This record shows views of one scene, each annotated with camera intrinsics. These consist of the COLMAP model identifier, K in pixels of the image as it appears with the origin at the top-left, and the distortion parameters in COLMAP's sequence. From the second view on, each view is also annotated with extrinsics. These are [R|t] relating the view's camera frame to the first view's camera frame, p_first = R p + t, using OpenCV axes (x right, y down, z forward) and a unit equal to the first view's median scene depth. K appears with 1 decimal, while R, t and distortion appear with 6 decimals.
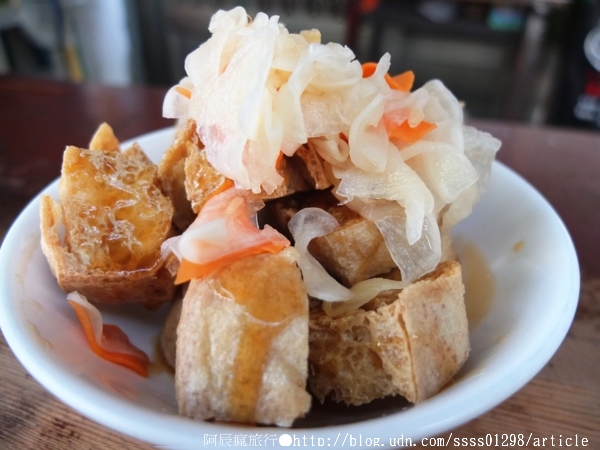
lens RADIAL K [[448.8, 0, 300.0], [0, 448.8, 225.0], [0, 0, 1]] dist [-0.007378, 0.001254]
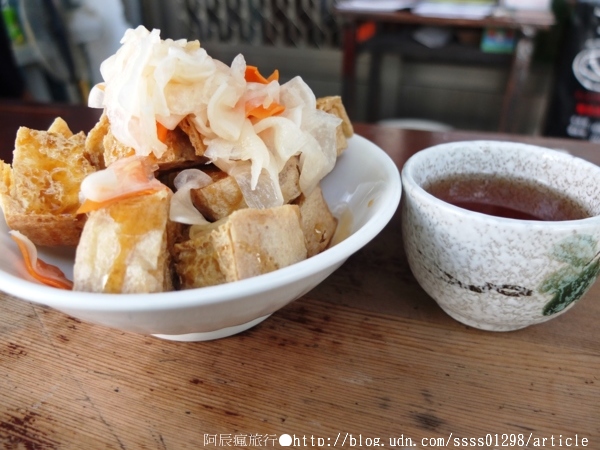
lens RADIAL K [[464.0, 0, 300.0], [0, 464.0, 225.0], [0, 0, 1]] dist [0.003699, -0.003268]
pose [[0.998632, -0.008634, -0.051577, 0.433237], [0.004733, 0.997152, -0.075275, 0.244892], [0.052080, 0.074928, 0.995828, -0.376149]]
